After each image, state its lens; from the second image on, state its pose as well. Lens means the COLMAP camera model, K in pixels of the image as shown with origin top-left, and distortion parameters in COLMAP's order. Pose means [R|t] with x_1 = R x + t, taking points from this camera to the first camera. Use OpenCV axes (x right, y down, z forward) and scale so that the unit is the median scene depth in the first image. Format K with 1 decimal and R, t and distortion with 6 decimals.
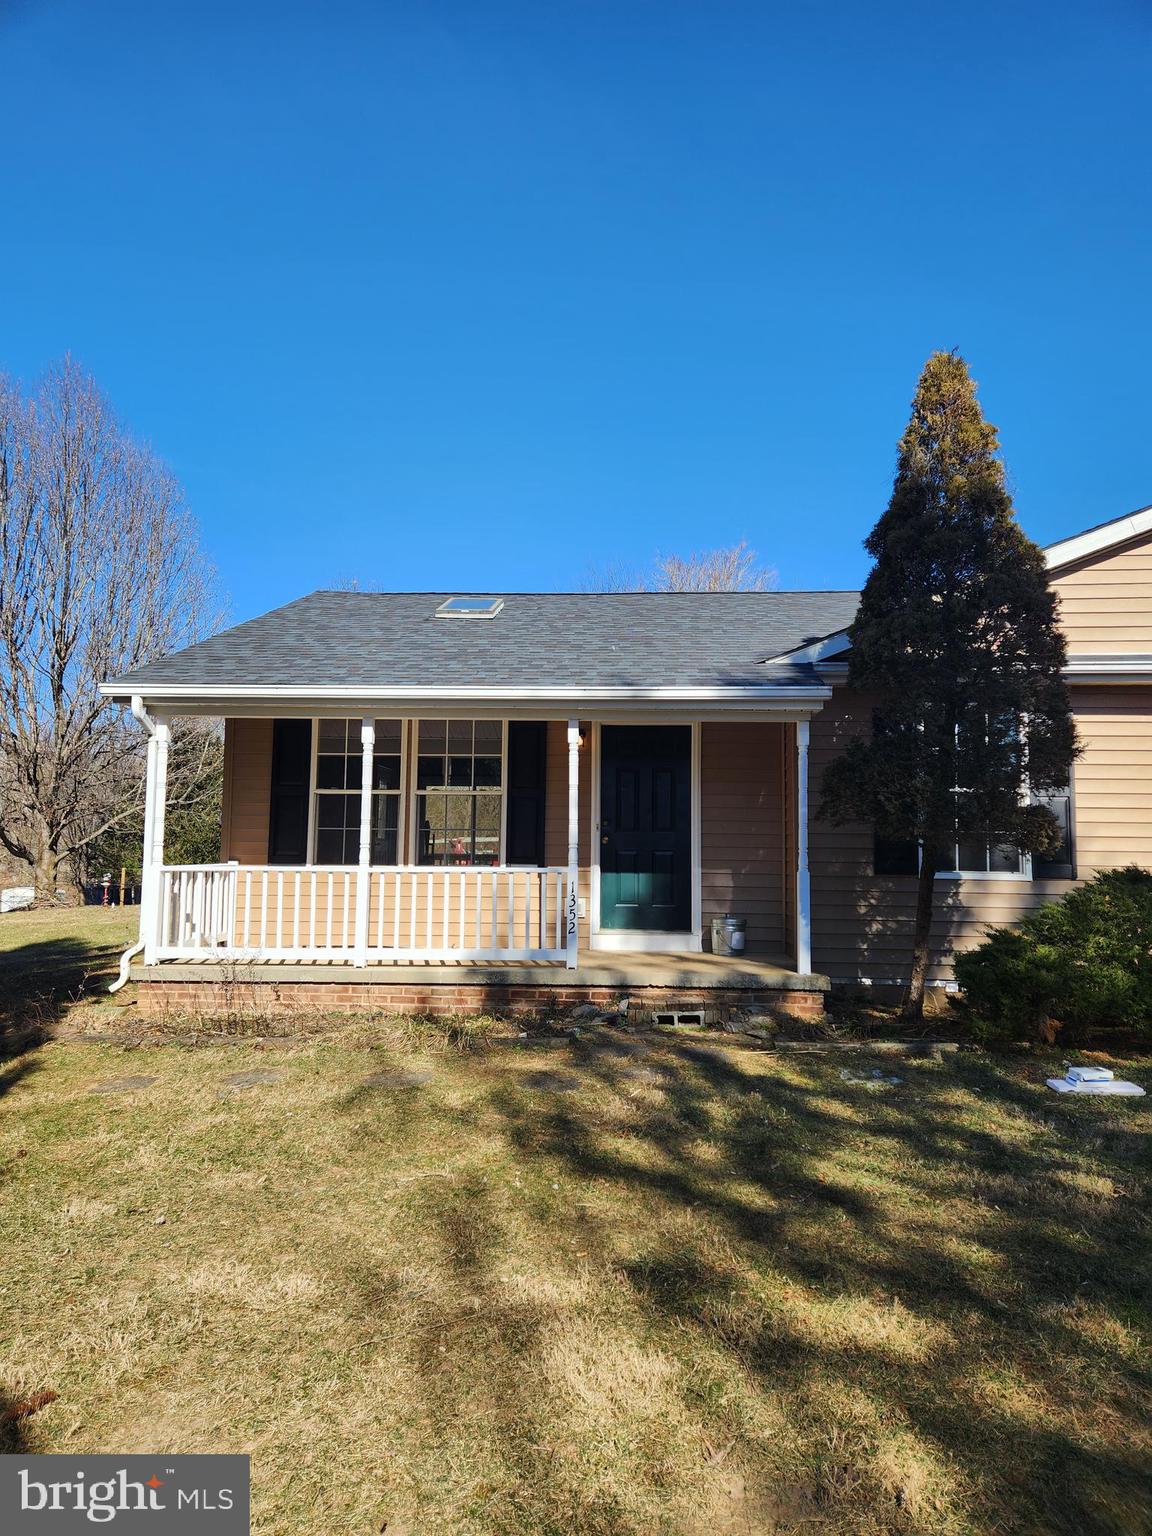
lens RADIAL K [[1018.5, 0, 584.1], [0, 1018.5, 770.9], [0, 0, 1]] dist [0.080076, -0.056917]
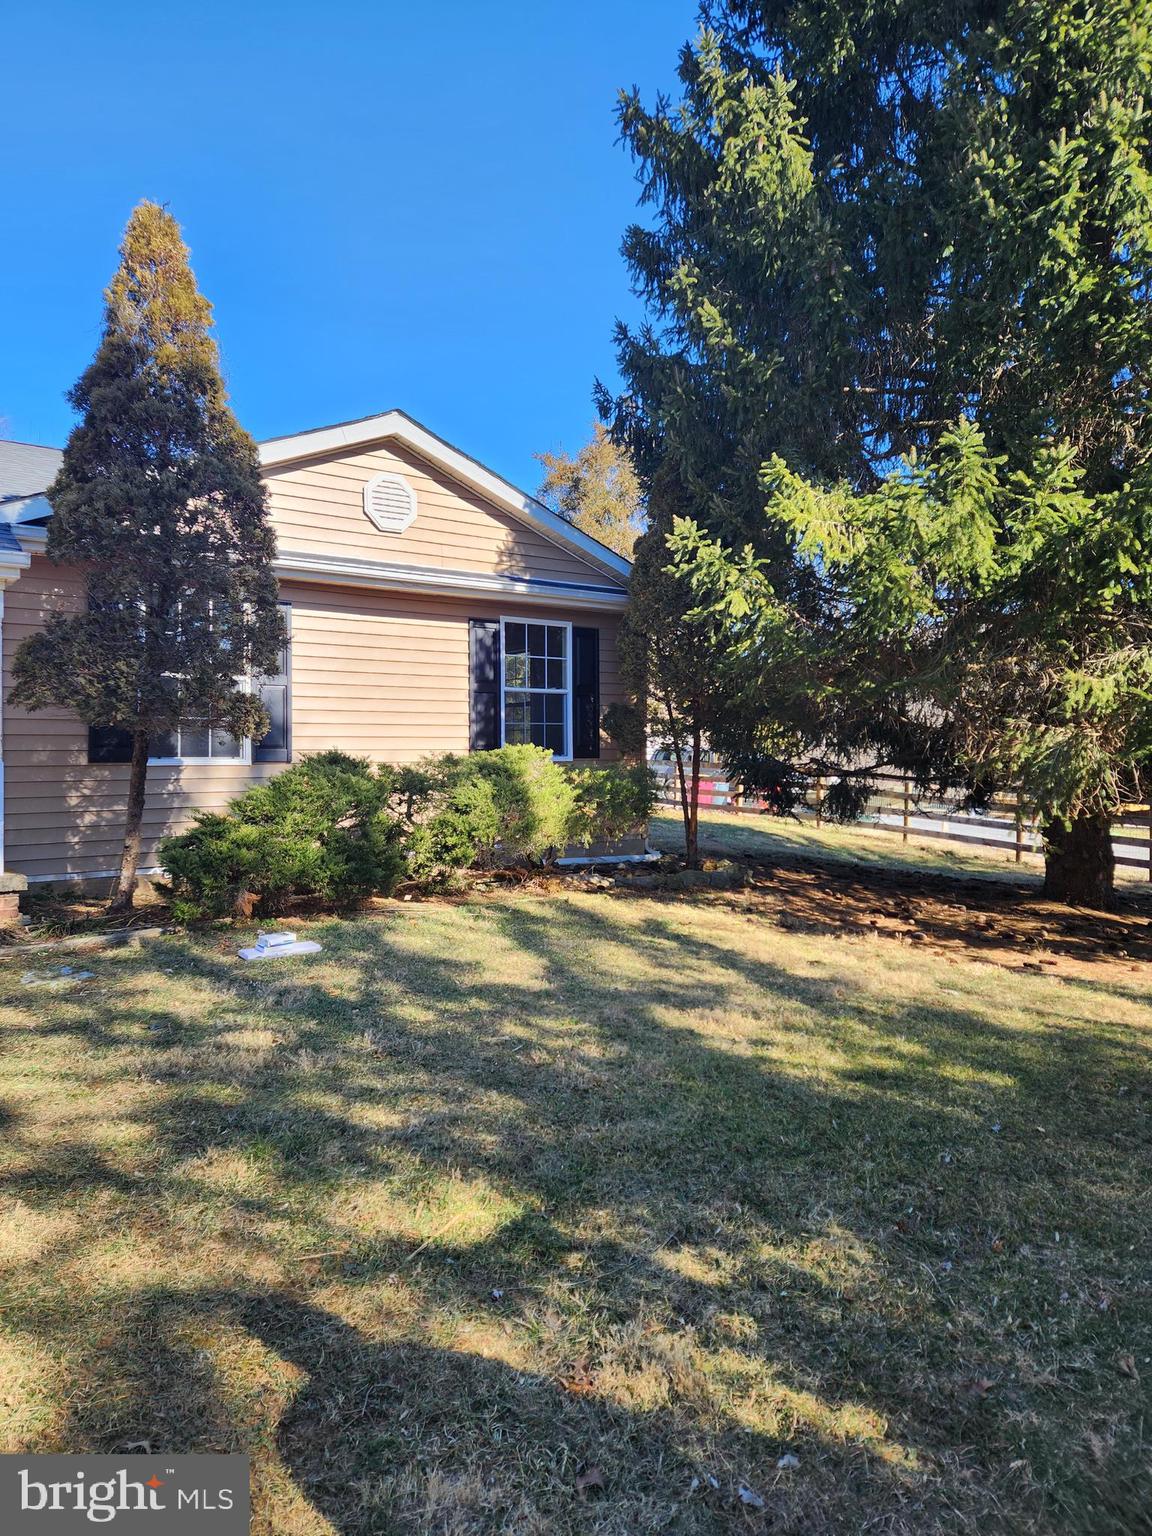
lens RADIAL K [[1018.5, 0, 568.0], [0, 1018.5, 758.2], [0, 0, 1]] dist [0.080076, -0.056917]
pose [[0.779173, -0.018120, 0.626547, 0.039937], [-0.042395, 0.995770, 0.081520, 0.001426], [-0.625374, -0.090081, 0.775108, -0.006907]]
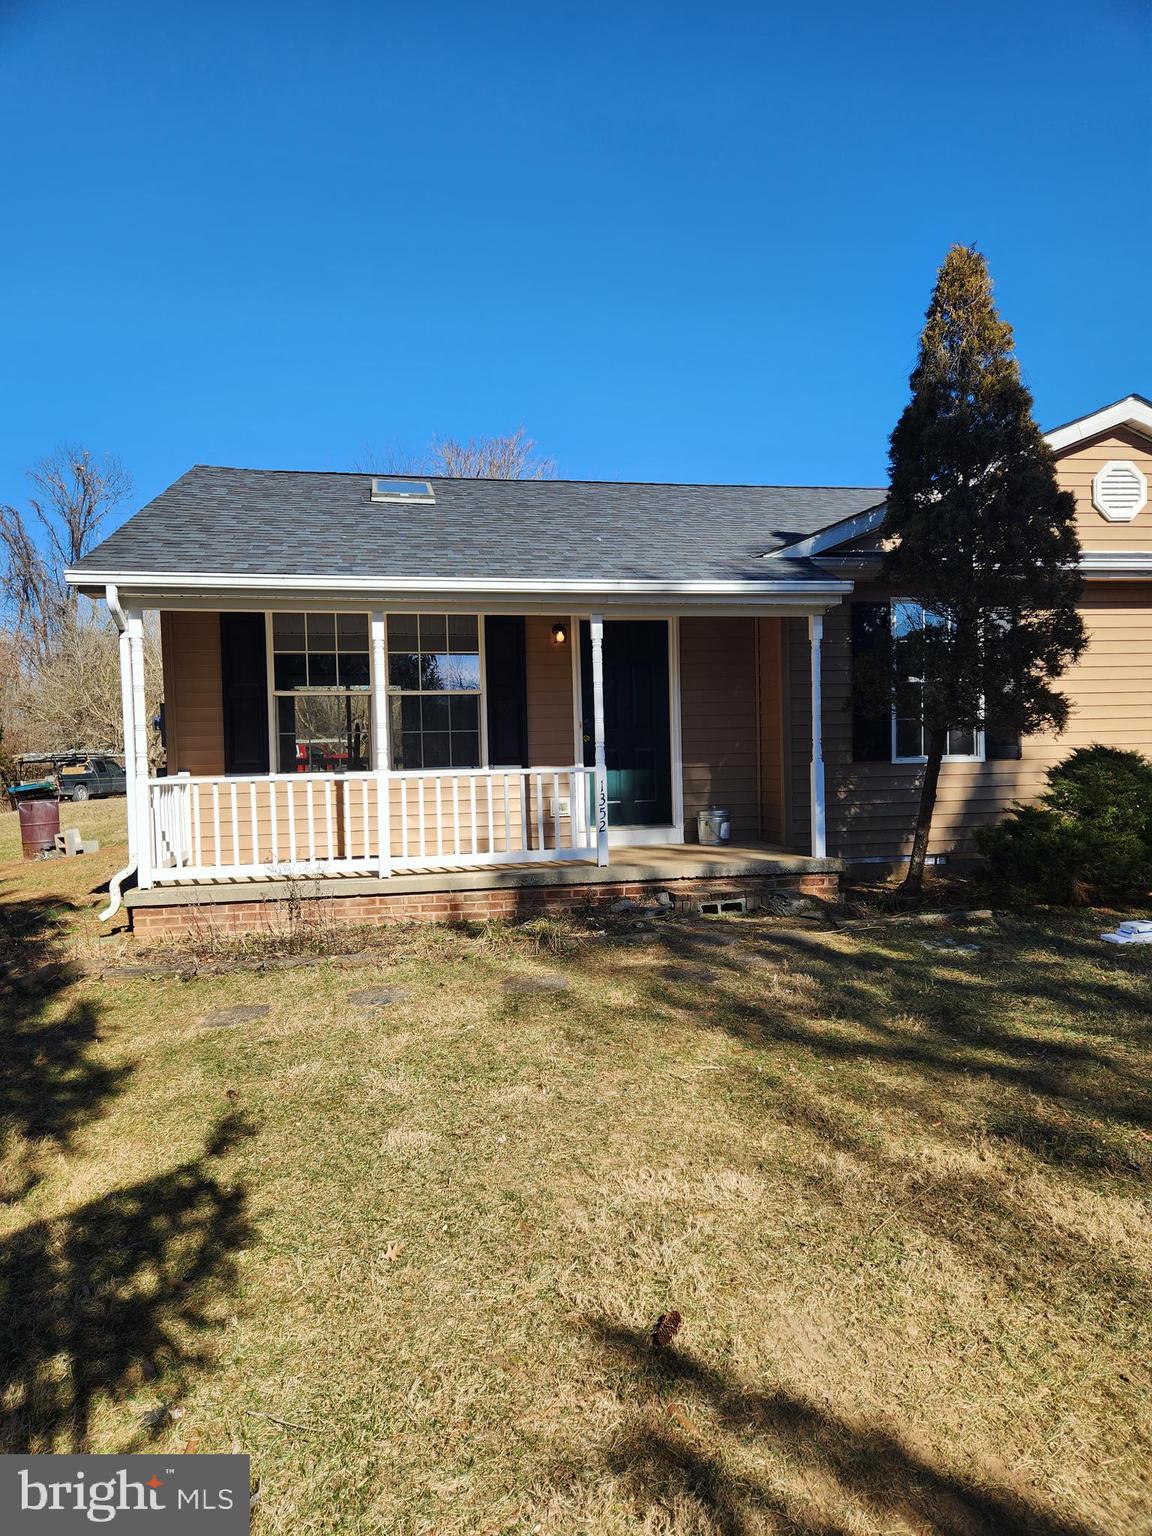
lens RADIAL K [[1018.5, 0, 612.7], [0, 1018.5, 778.3], [0, 0, 1]] dist [0.080076, -0.056917]
pose [[0.969856, -0.039256, 0.240494, -0.255737], [0.012961, 0.993852, 0.109959, -0.001879], [-0.243332, -0.103527, 0.964402, 0.045785]]
